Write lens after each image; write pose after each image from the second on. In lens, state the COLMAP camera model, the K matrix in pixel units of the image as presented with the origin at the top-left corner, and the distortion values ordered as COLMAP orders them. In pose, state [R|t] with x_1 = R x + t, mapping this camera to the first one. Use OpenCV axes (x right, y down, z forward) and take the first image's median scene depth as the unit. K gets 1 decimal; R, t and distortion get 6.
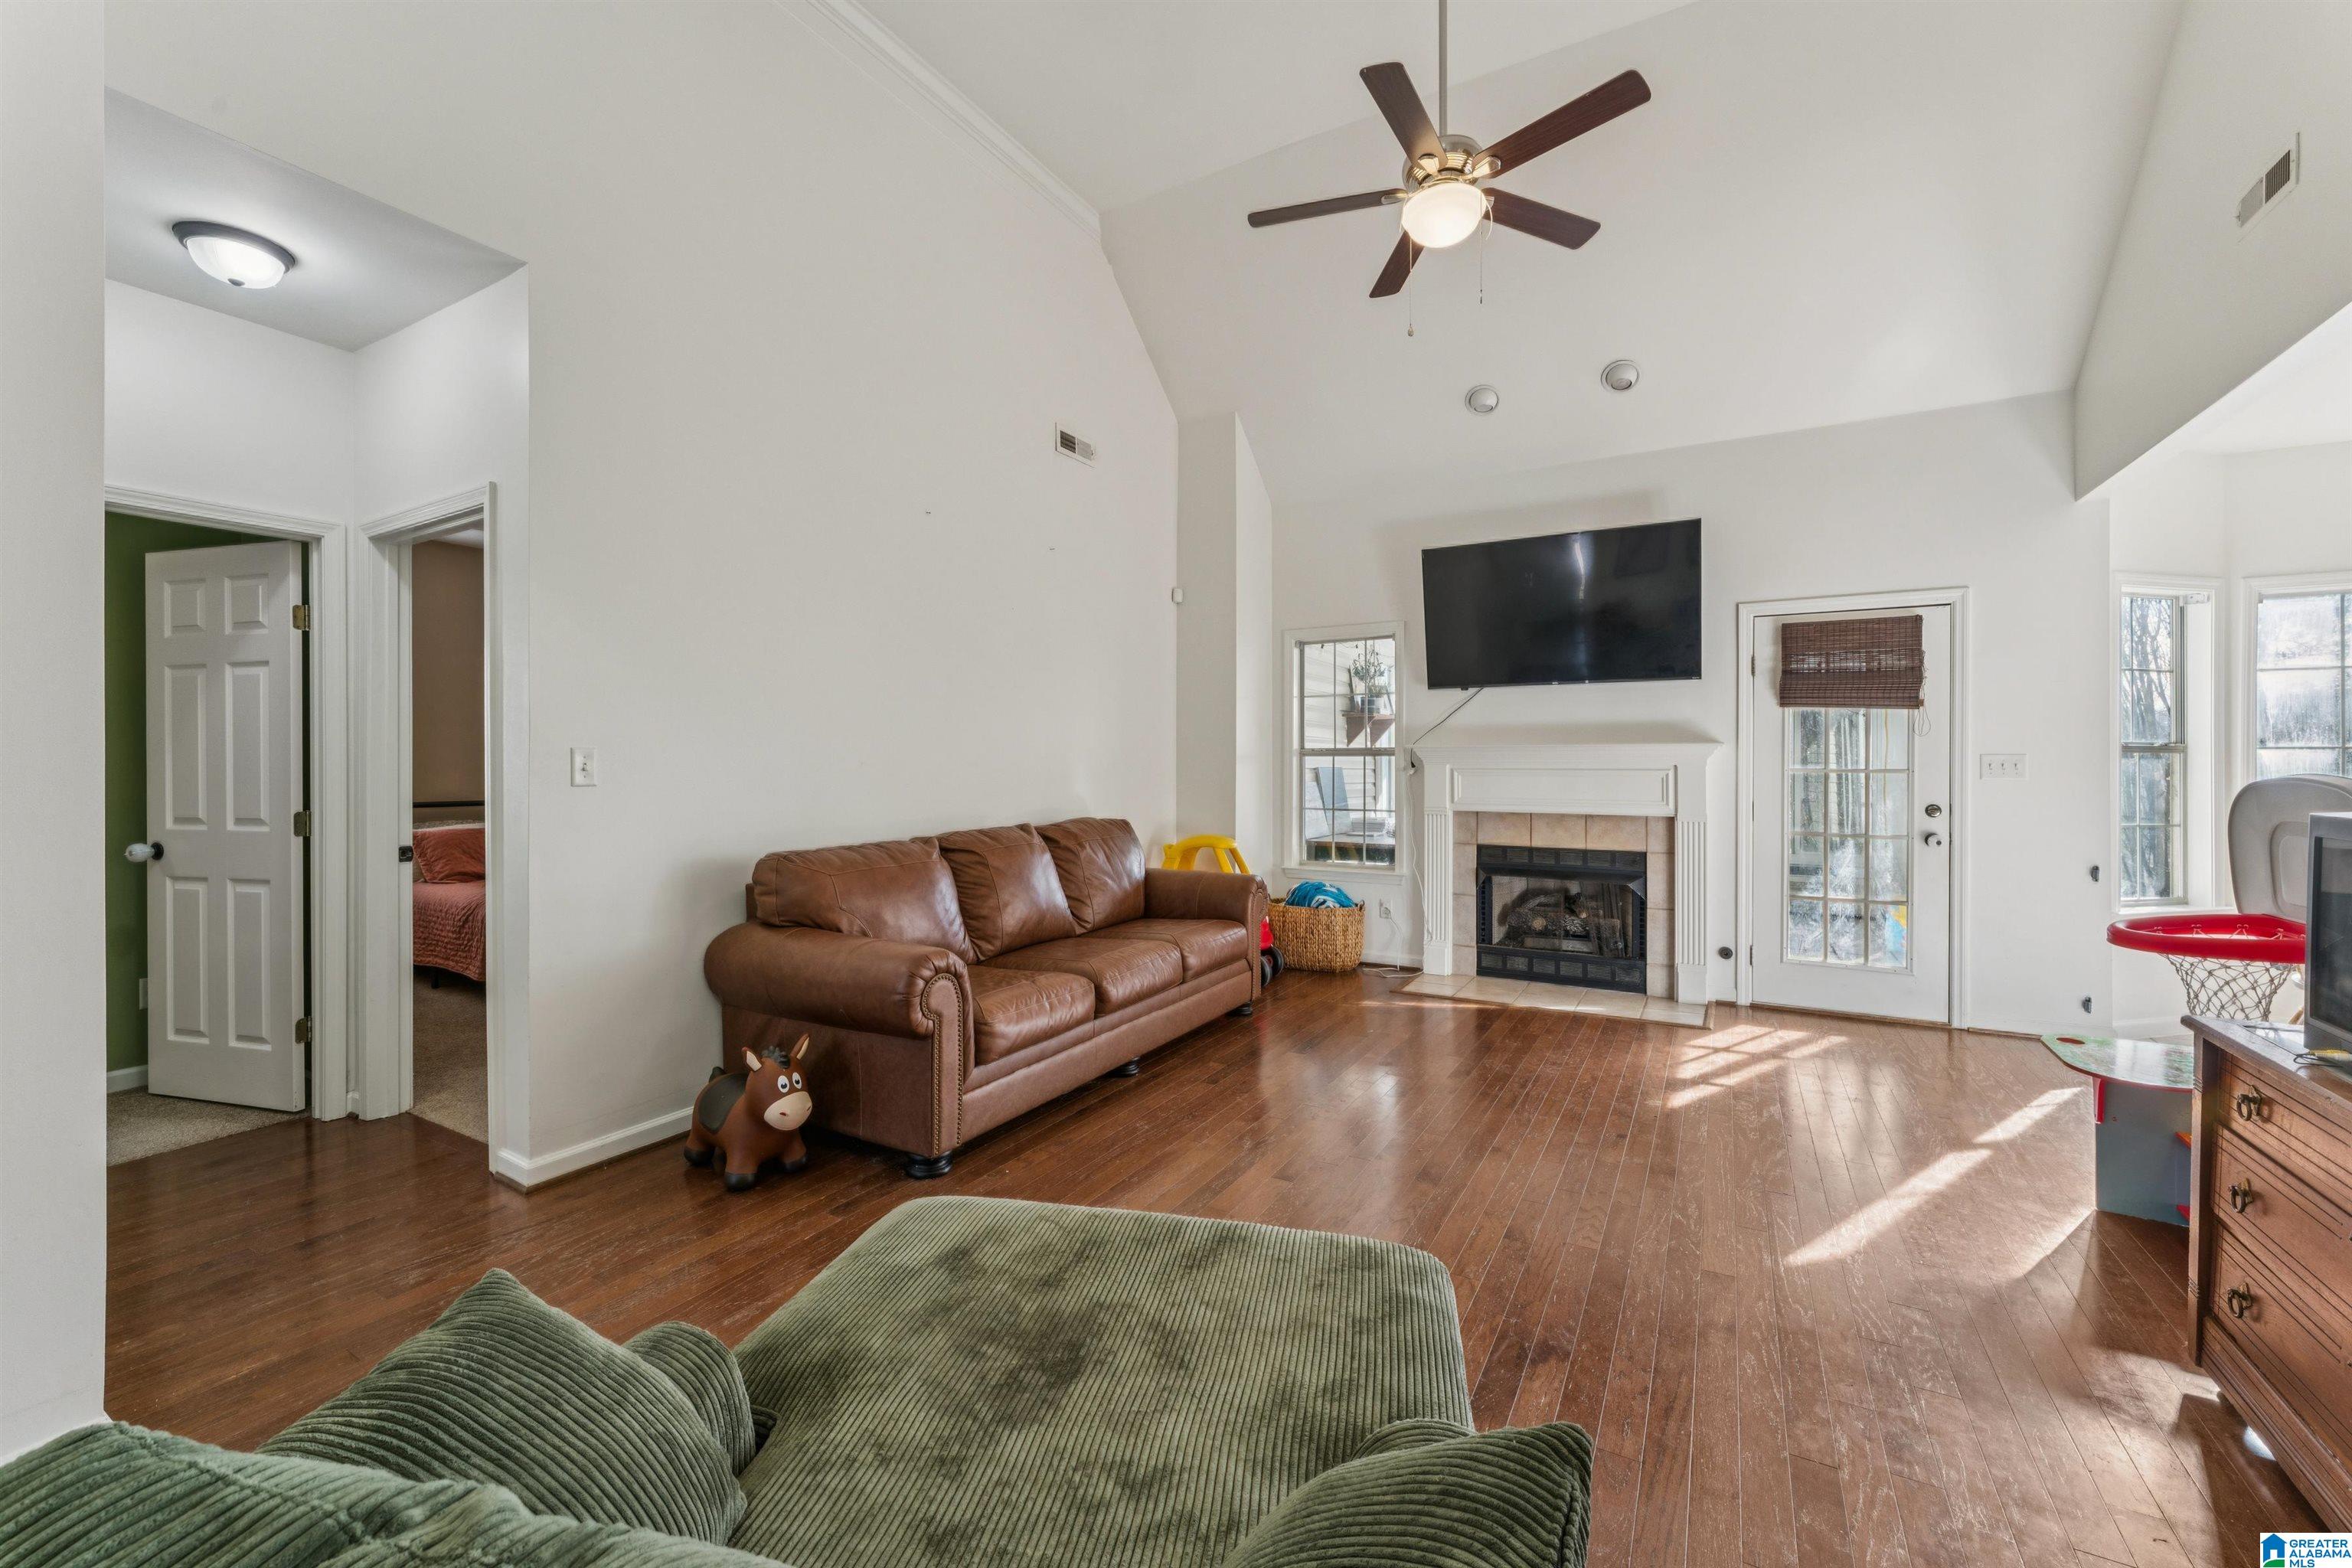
lens RADIAL K [[945.0, 0, 1176.9], [0, 945.0, 763.7], [0, 0, 1]] dist [-0.003860, 0.000289]
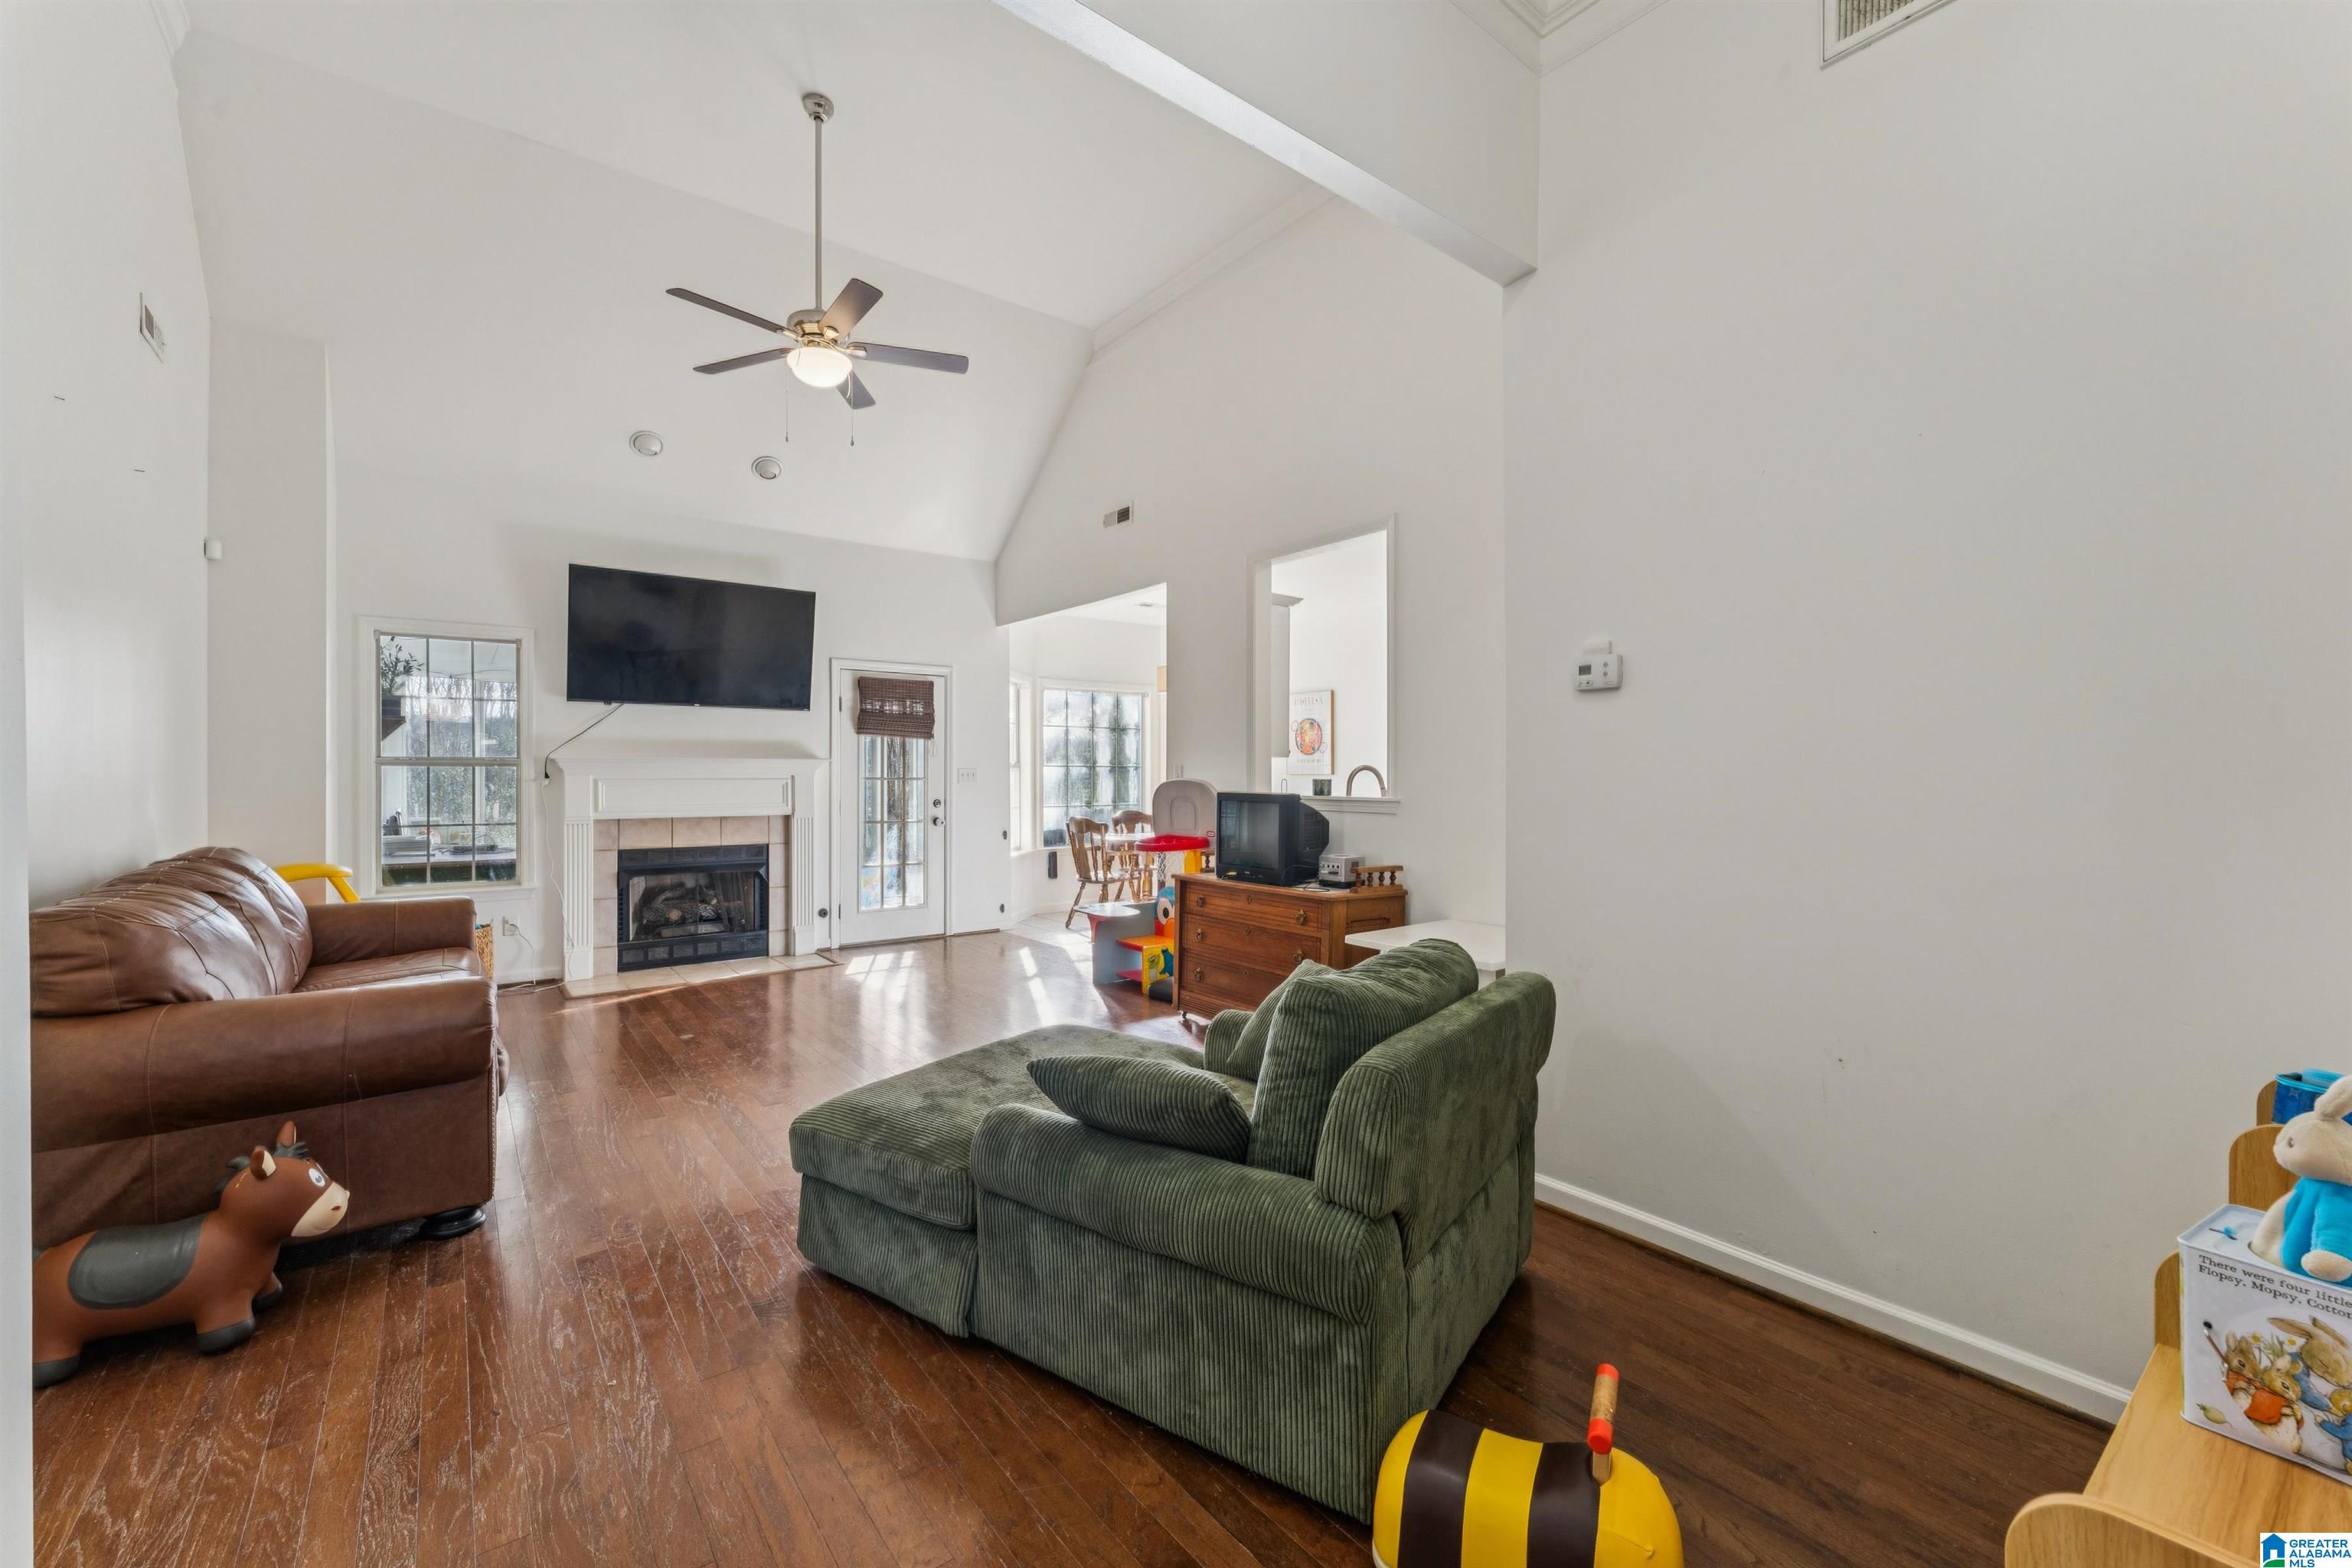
lens RADIAL K [[945.0, 0, 1177.4], [0, 945.0, 779.5], [0, 0, 1]] dist [-0.003860, 0.000289]
pose [[0.374993, -0.005794, 0.927009, -0.475446], [-0.000440, 0.999979, 0.006428, -0.001392], [-0.927027, -0.002818, 0.374983, 0.014338]]
